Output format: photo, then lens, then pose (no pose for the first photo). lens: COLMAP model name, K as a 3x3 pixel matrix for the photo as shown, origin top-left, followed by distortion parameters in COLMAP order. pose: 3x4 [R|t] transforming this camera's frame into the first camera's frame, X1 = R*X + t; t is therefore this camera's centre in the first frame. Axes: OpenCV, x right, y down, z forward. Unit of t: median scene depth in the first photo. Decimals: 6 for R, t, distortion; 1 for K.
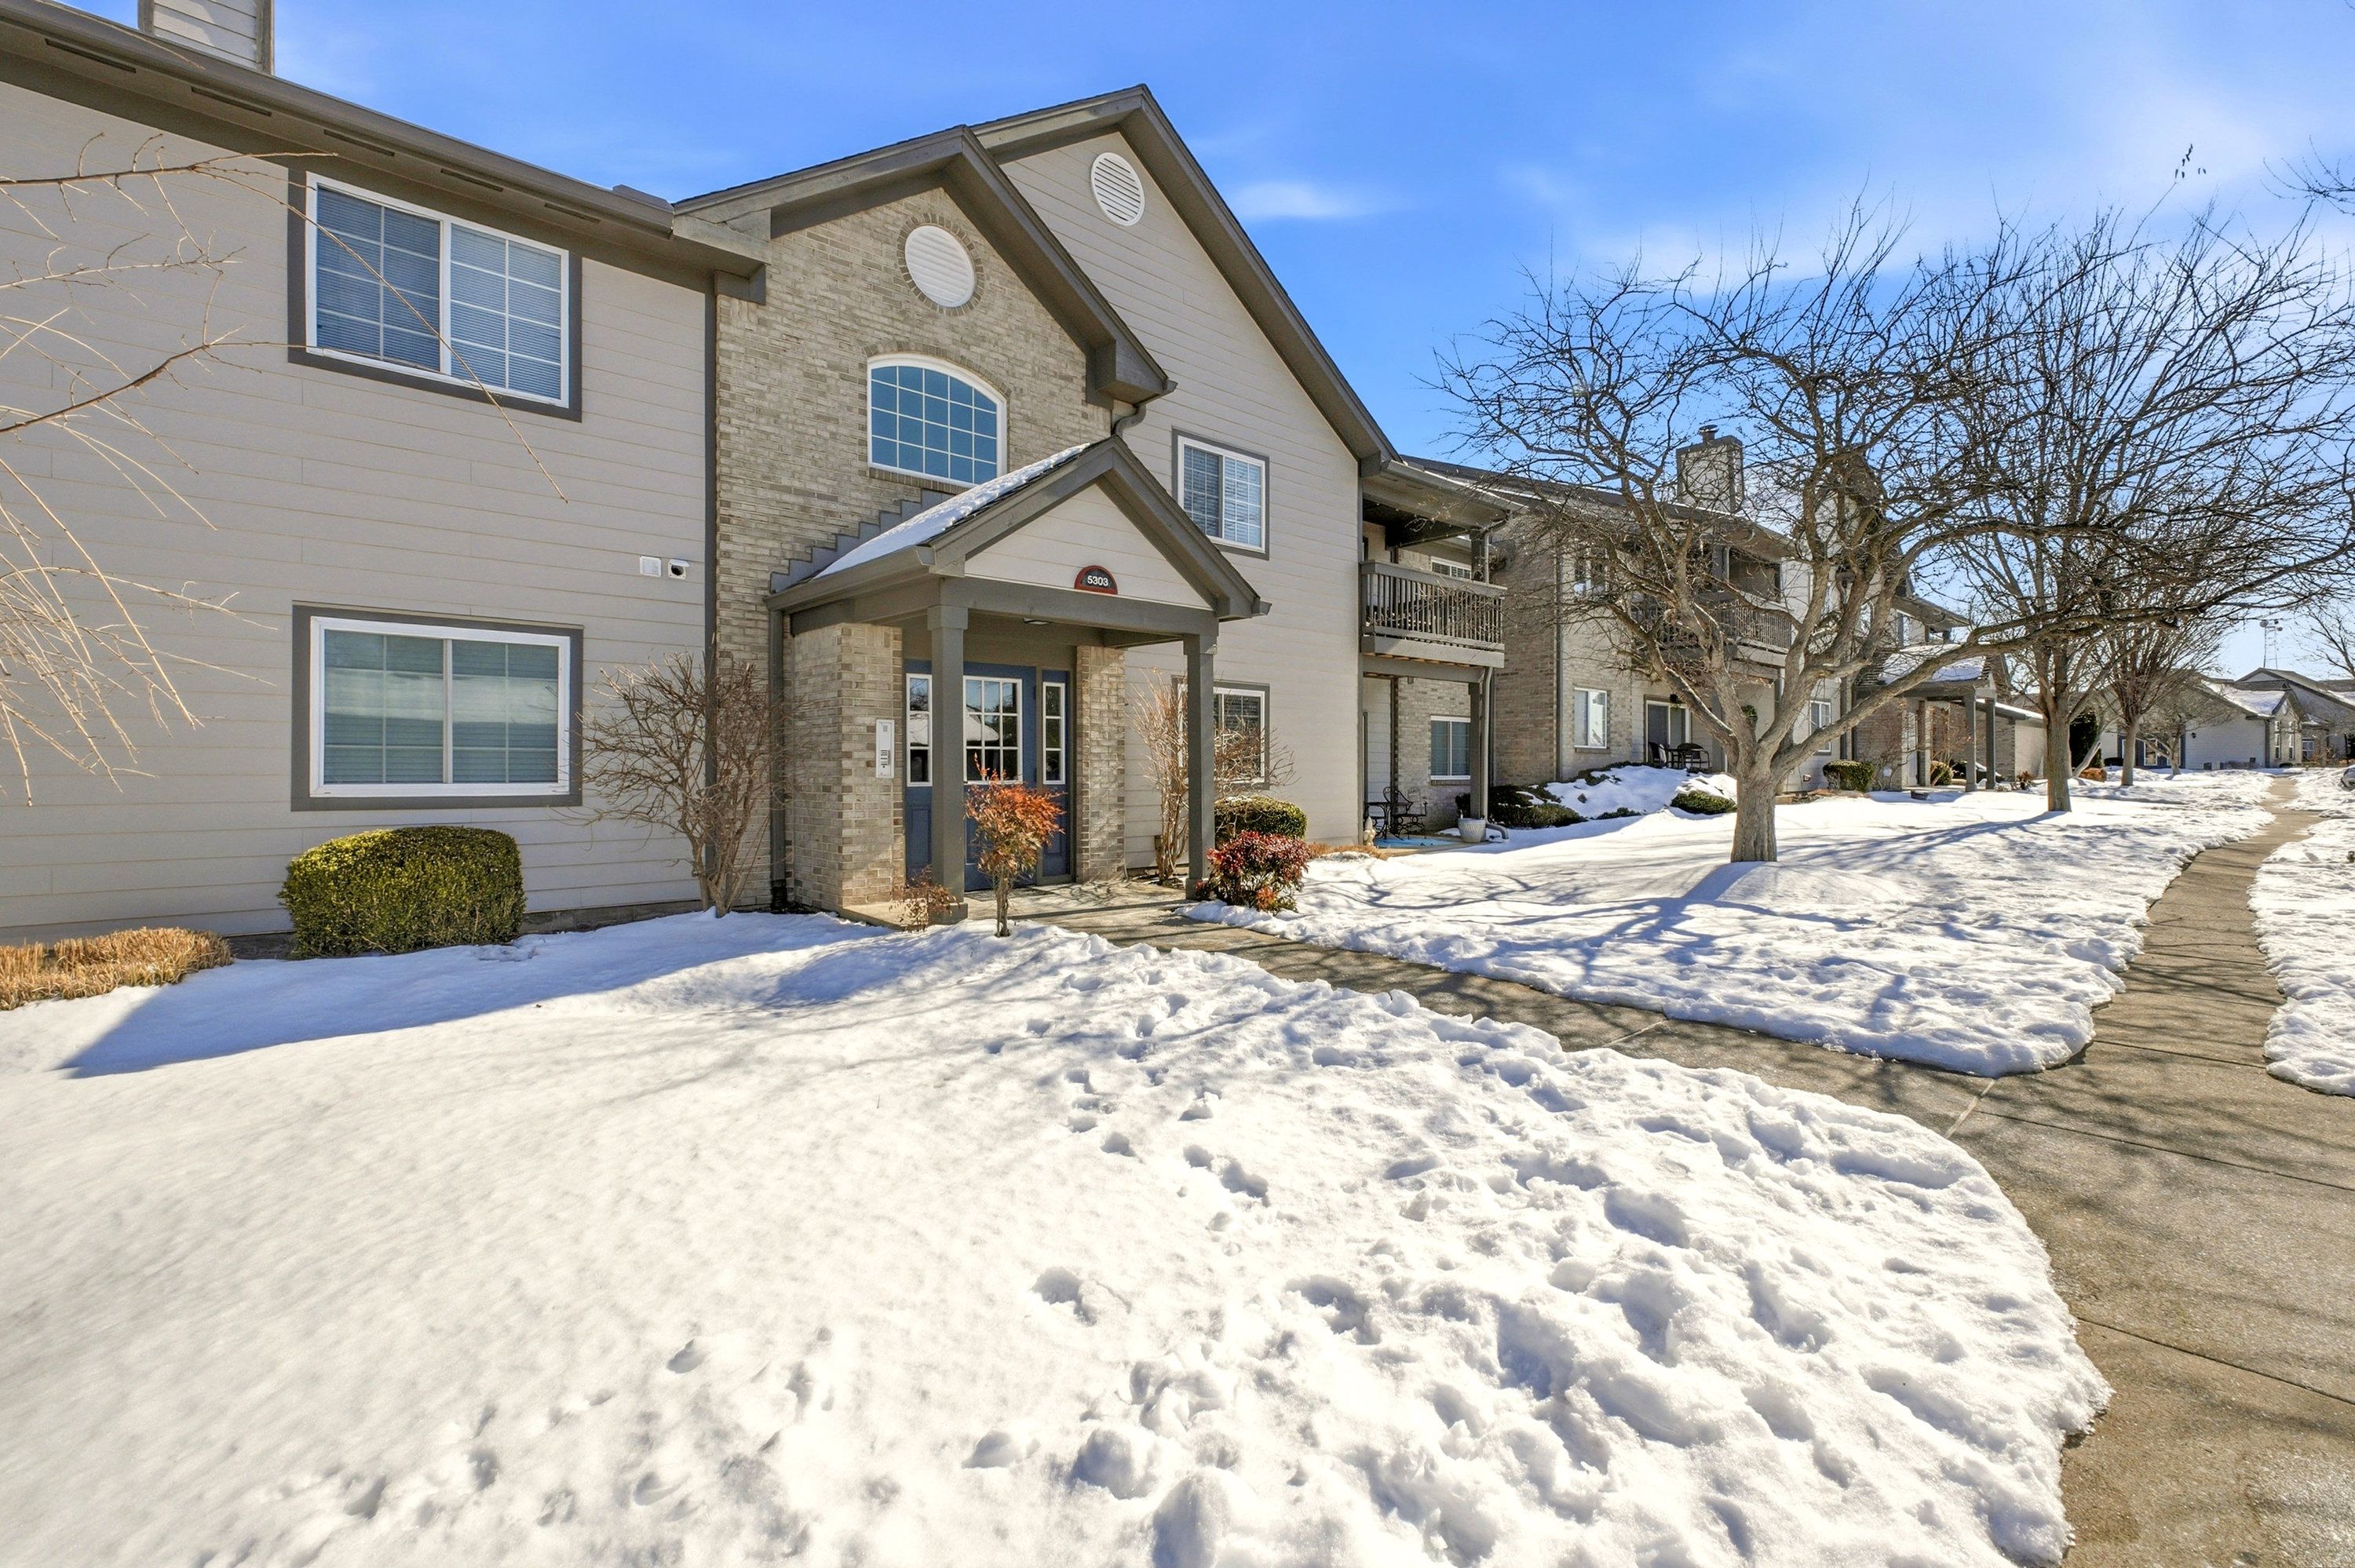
lens RADIAL K [[994.6, 0, 1194.0], [0, 994.6, 765.8], [0, 0, 1]] dist [-0.001690, 0.000640]
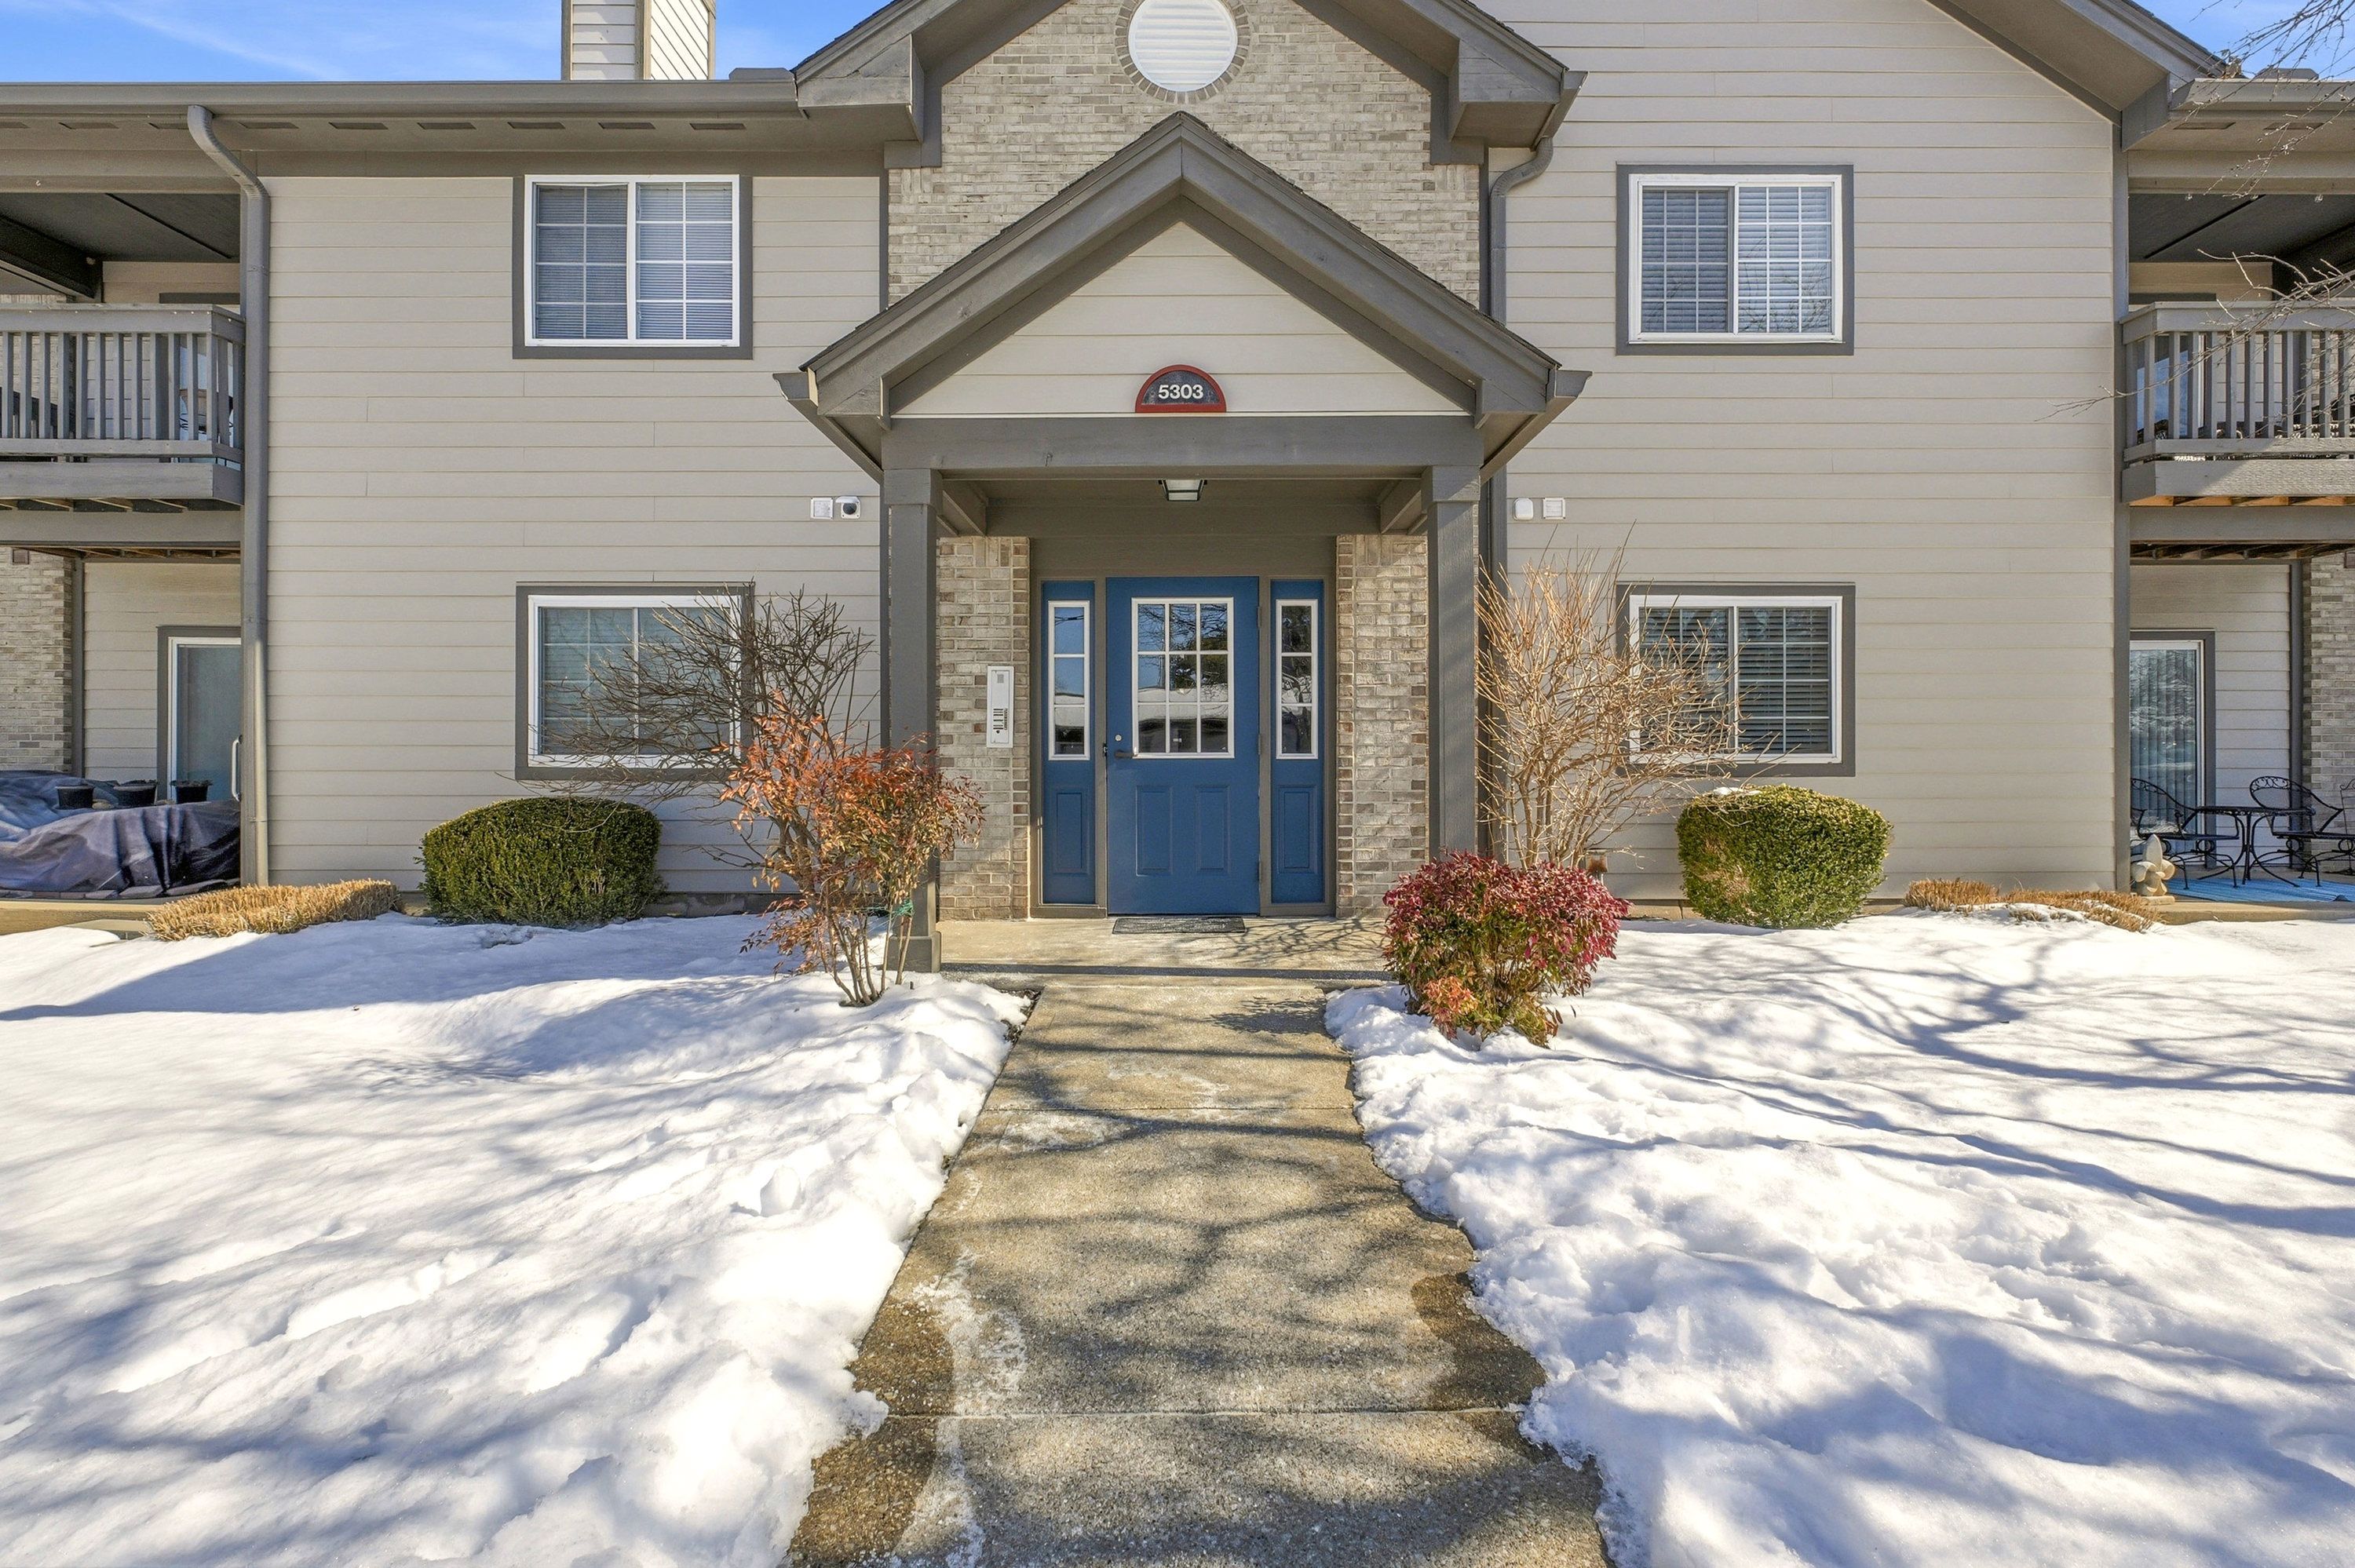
lens RADIAL K [[994.6, 0, 1194.0], [0, 994.6, 765.8], [0, 0, 1]] dist [-0.001690, 0.000640]
pose [[0.738400, -0.000727, -0.674362, 0.267263], [0.003418, 0.999991, 0.002664, 0.023274], [0.674354, -0.004272, 0.738396, 0.541557]]
